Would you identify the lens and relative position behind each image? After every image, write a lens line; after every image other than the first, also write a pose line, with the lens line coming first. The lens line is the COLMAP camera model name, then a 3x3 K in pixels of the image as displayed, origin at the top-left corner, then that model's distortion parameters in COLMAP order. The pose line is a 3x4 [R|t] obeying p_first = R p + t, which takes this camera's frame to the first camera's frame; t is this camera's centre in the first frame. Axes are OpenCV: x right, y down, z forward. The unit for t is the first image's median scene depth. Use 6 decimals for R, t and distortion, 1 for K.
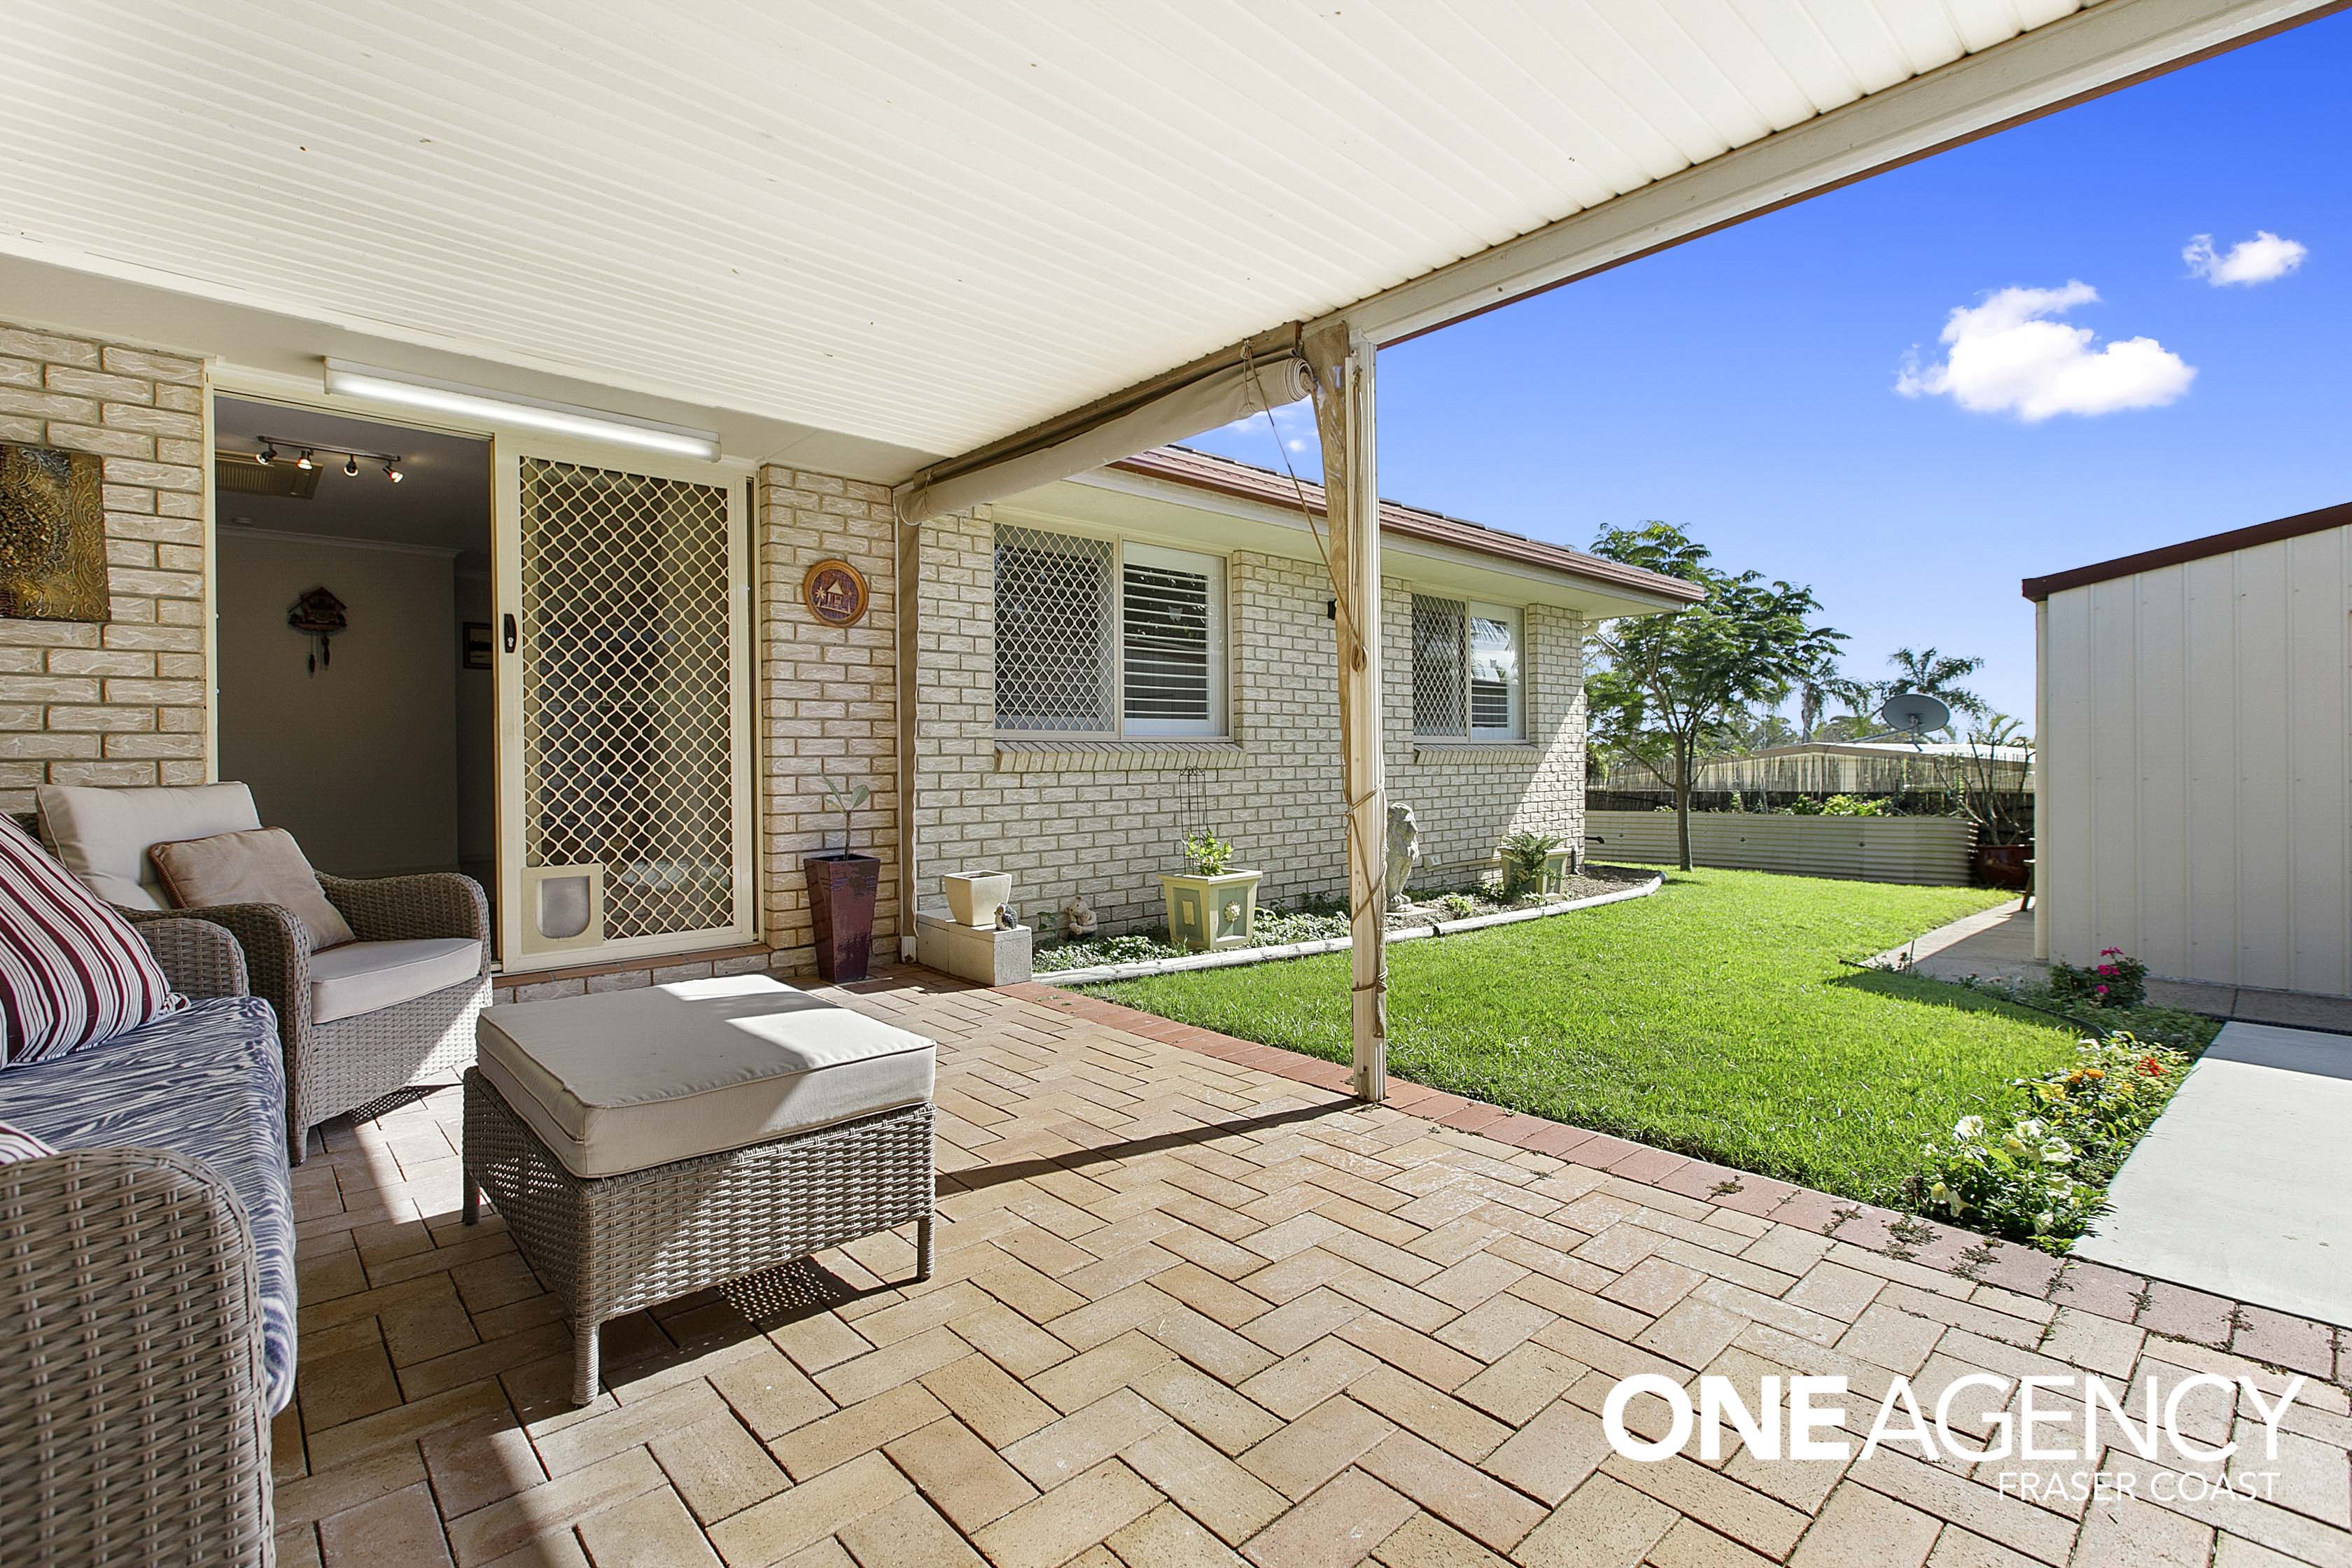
lens RADIAL K [[1066.3, 0, 1177.6], [0, 1066.3, 772.1], [0, 0, 1]] dist [0.002537, 0.000148]
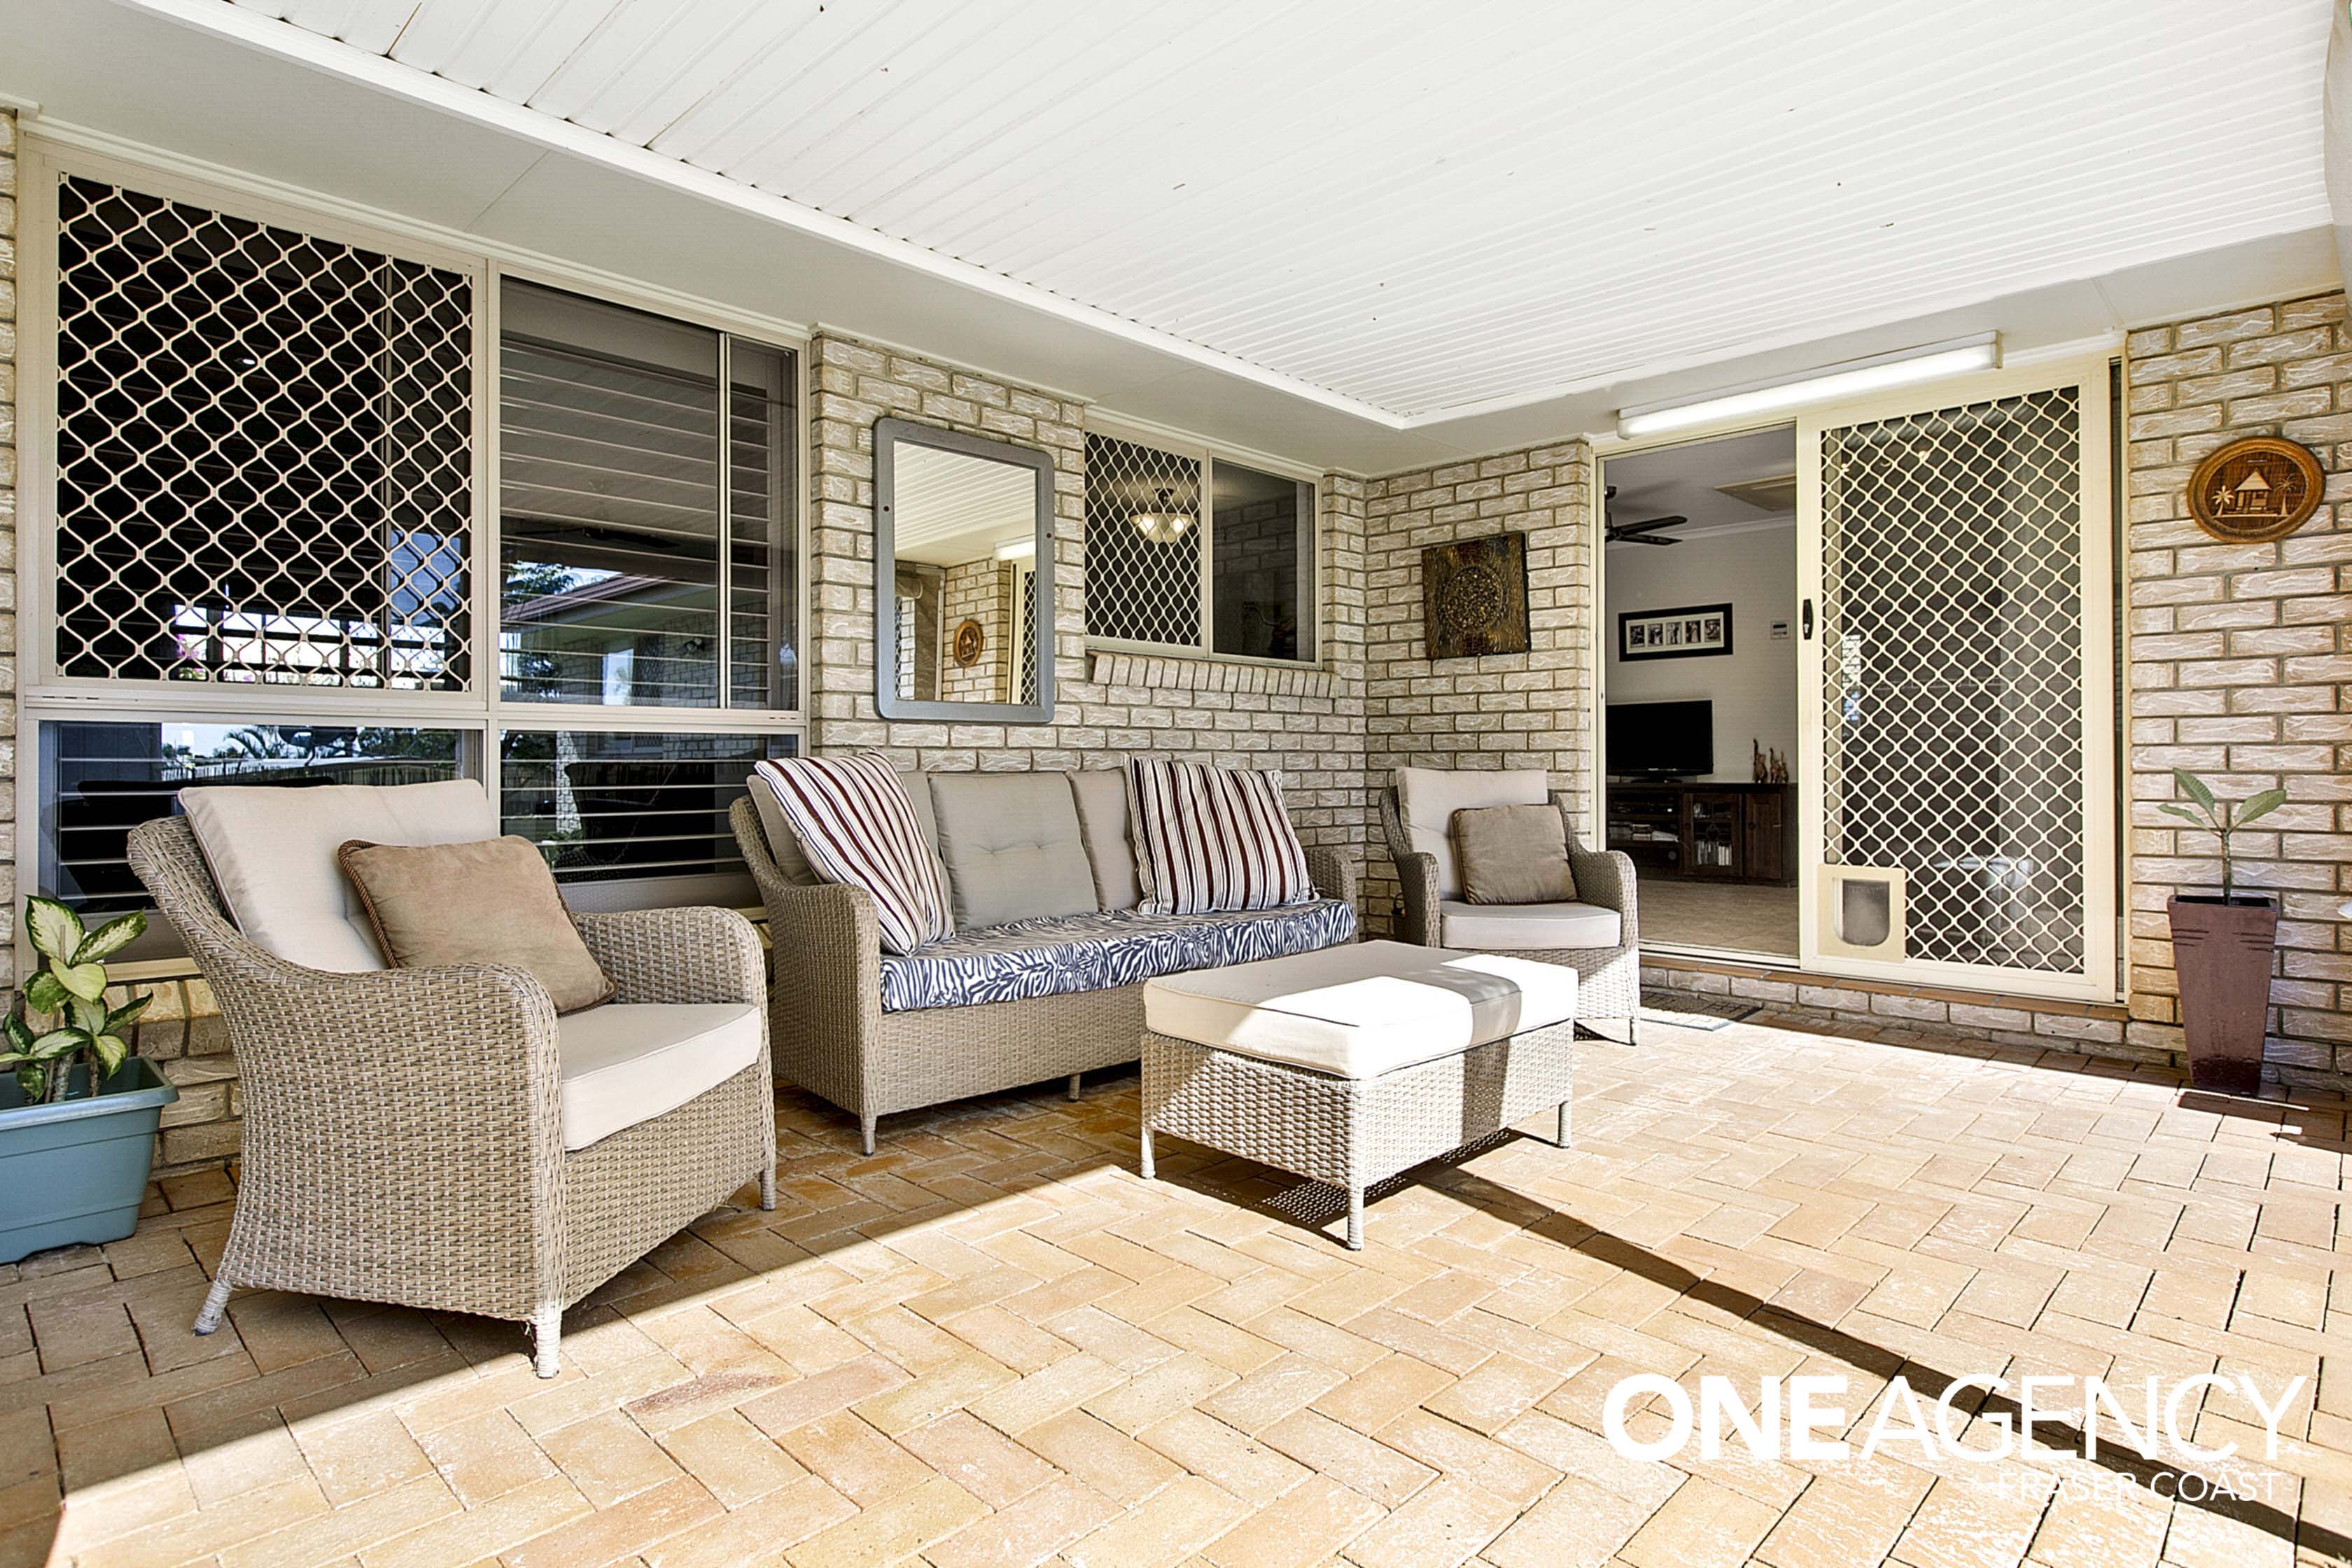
lens RADIAL K [[1232.2, 0, 1175.8], [0, 1232.2, 770.8], [0, 0, 1]] dist [0.001991, 0.000195]
pose [[0.054443, 0.013668, -0.998423, 0.440077], [-0.011595, 0.999848, 0.013055, -0.000840], [0.998450, 0.010866, 0.054594, 0.355708]]
